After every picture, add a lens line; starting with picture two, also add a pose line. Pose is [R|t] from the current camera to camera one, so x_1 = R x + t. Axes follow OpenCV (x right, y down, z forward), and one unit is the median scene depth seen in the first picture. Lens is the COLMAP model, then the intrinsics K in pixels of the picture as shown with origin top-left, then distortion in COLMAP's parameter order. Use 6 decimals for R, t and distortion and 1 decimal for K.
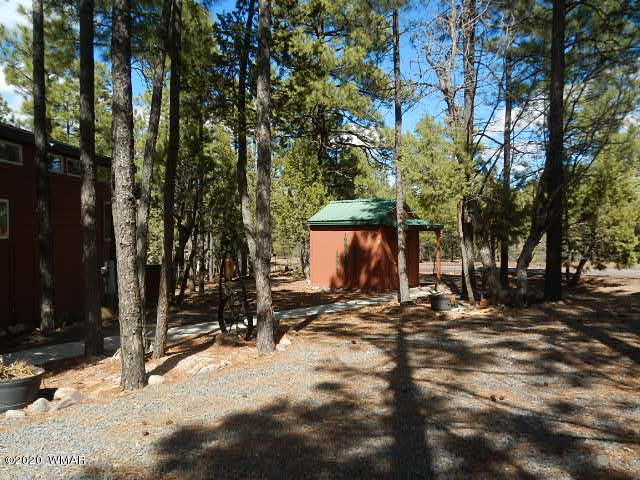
lens RADIAL K [[490.8, 0, 318.5], [0, 490.8, 239.8], [0, 0, 1]] dist [0.030843, -0.003962]
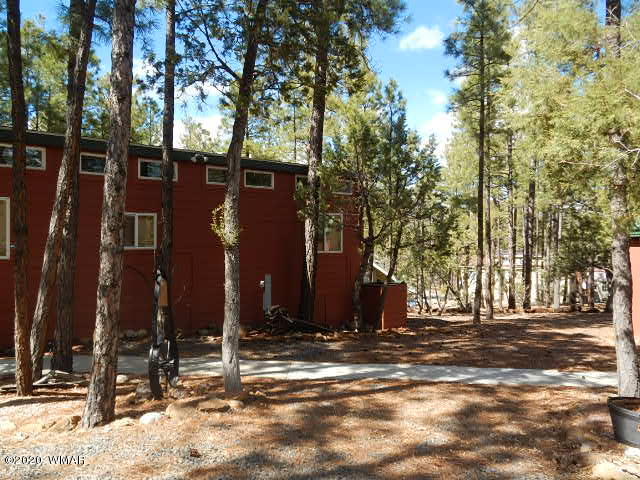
lens RADIAL K [[492.9, 0, 320.0], [0, 492.9, 240.0], [0, 0, 1]] dist [0.008846, 0.028950]
pose [[0.642920, 0.001207, -0.765932, 0.239799], [-0.023326, 0.999566, -0.018005, -0.006302], [0.765578, 0.029442, 0.642669, 0.320677]]
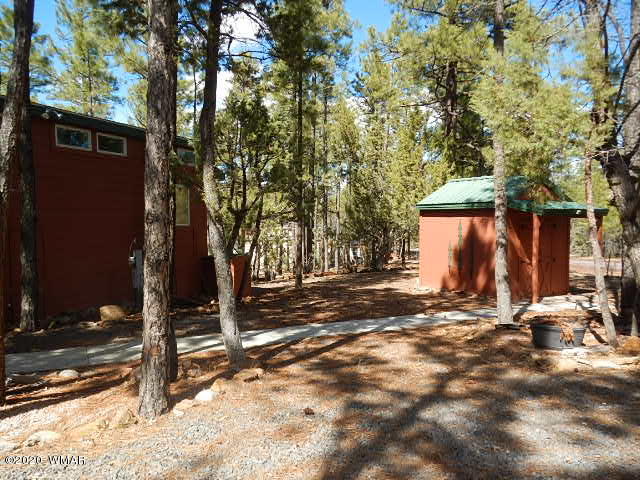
lens RADIAL K [[490.8, 0, 318.5], [0, 490.8, 239.8], [0, 0, 1]] dist [0.030843, -0.003962]
pose [[0.938855, 0.016971, -0.343895, 0.113442], [-0.008863, 0.999645, 0.025135, -0.000099], [0.344199, -0.020551, 0.938672, 0.205331]]
